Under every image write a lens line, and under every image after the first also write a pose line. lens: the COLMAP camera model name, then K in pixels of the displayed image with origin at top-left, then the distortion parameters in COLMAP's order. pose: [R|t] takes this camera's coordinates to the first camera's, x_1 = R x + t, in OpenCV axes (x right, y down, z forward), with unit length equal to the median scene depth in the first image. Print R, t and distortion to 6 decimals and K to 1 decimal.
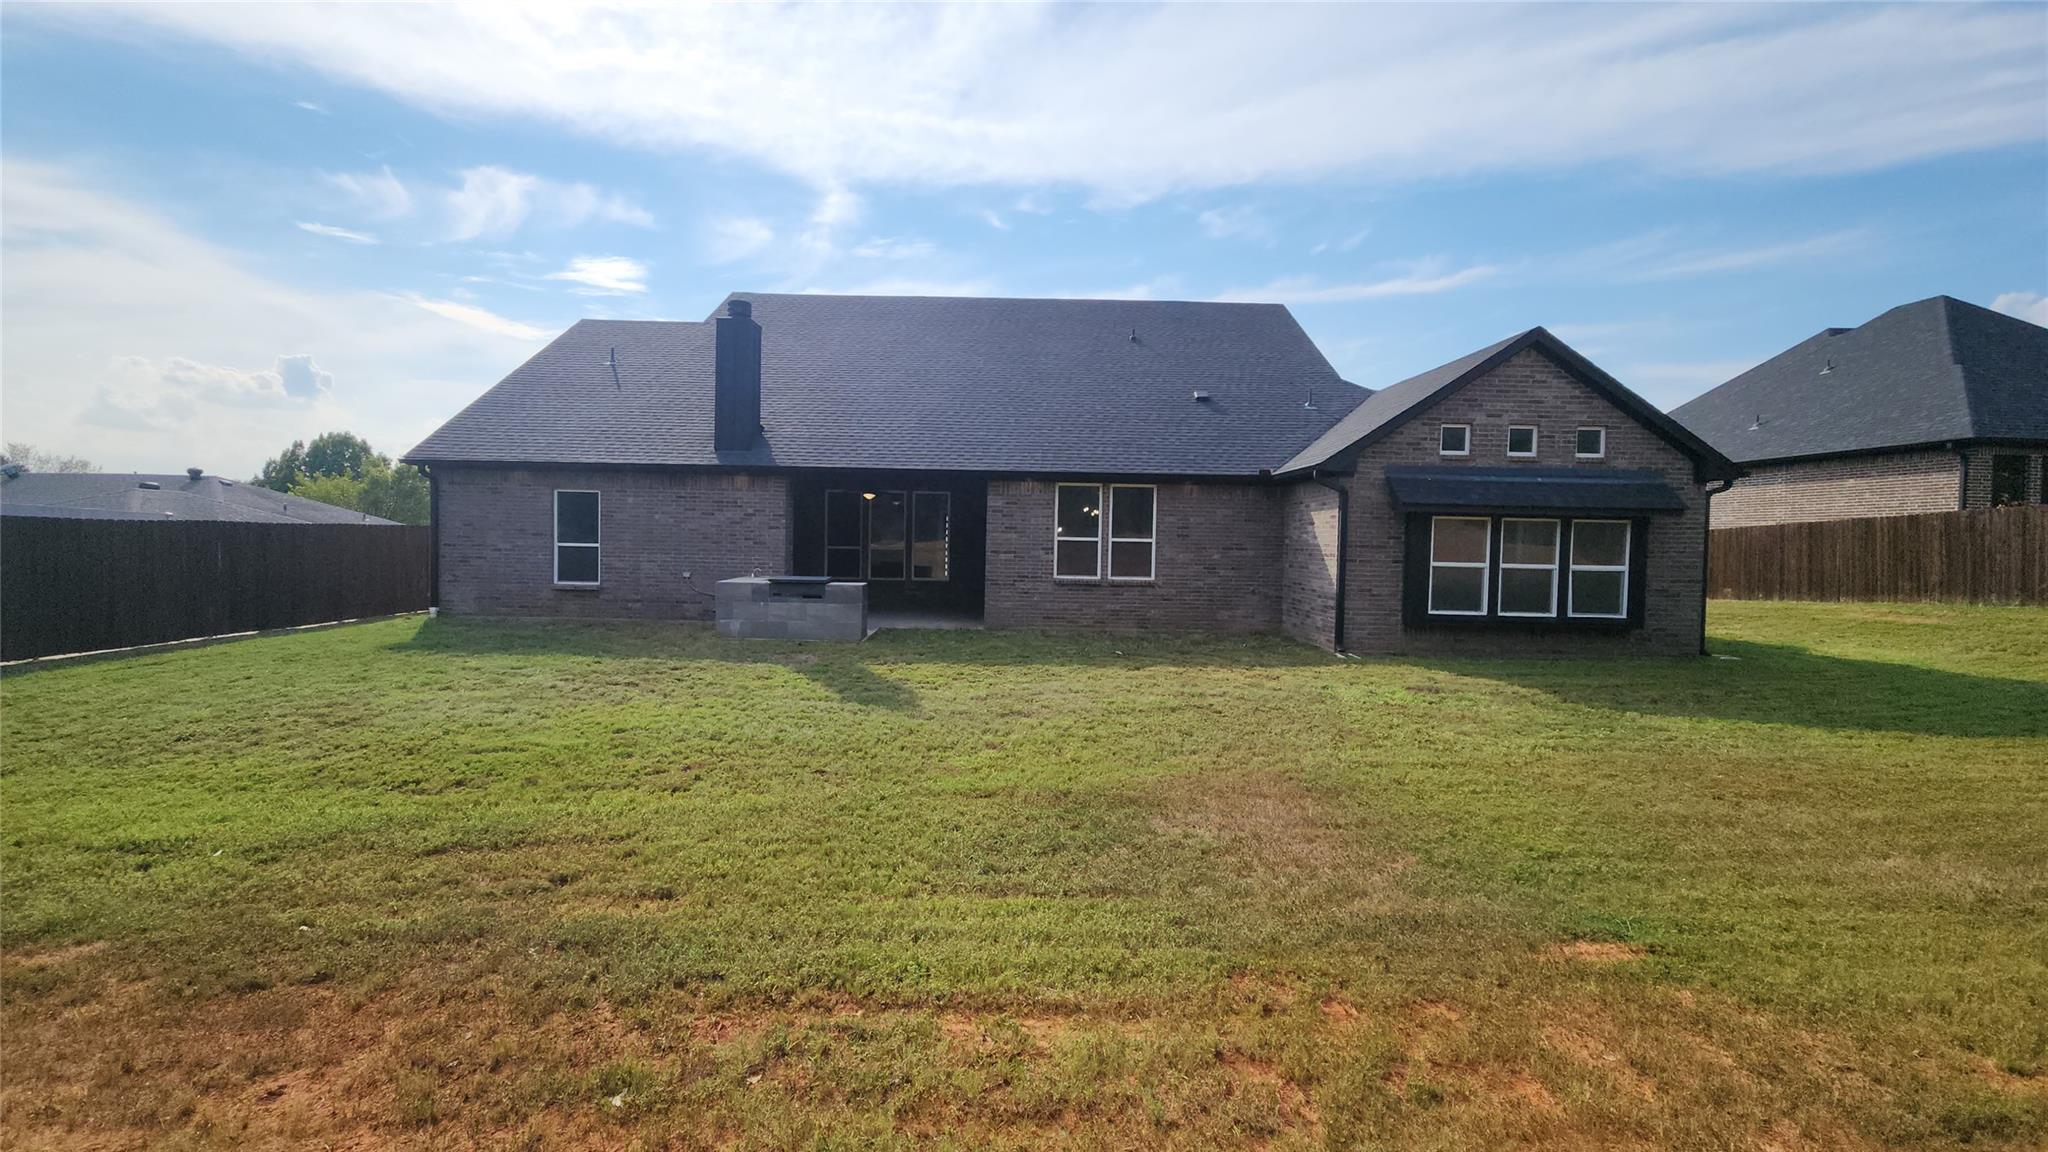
lens RADIAL K [[839.9, 0, 1025.7], [0, 839.9, 580.4], [0, 0, 1]] dist [-0.011186, -0.001496]
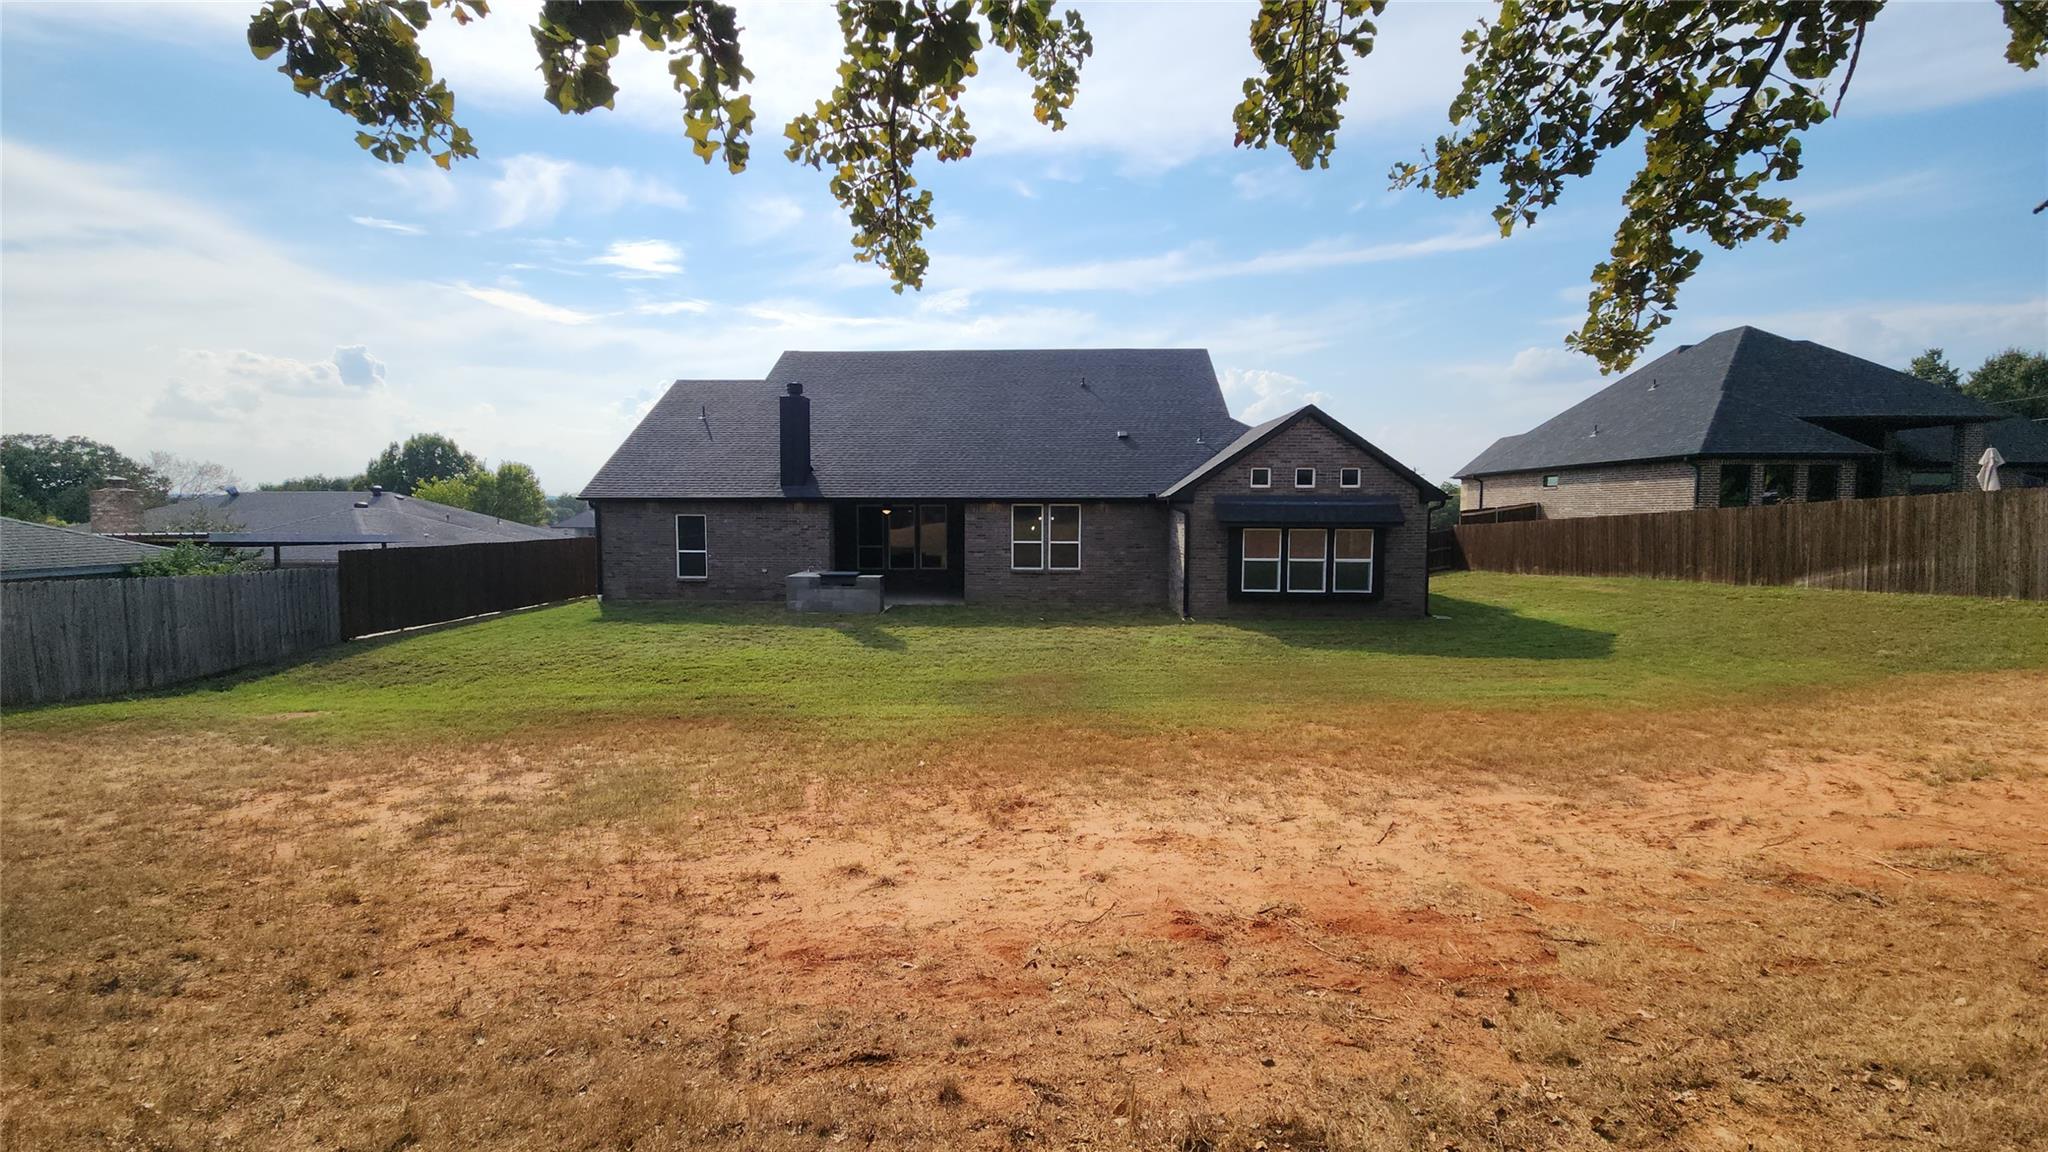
lens RADIAL K [[839.9, 0, 1021.5], [0, 839.9, 574.5], [0, 0, 1]] dist [-0.011186, -0.001496]
pose [[0.998724, -0.013677, -0.048623, 0.123054], [0.014947, 0.999554, 0.025856, -0.030894], [0.048248, -0.026550, 0.998482, -0.461772]]
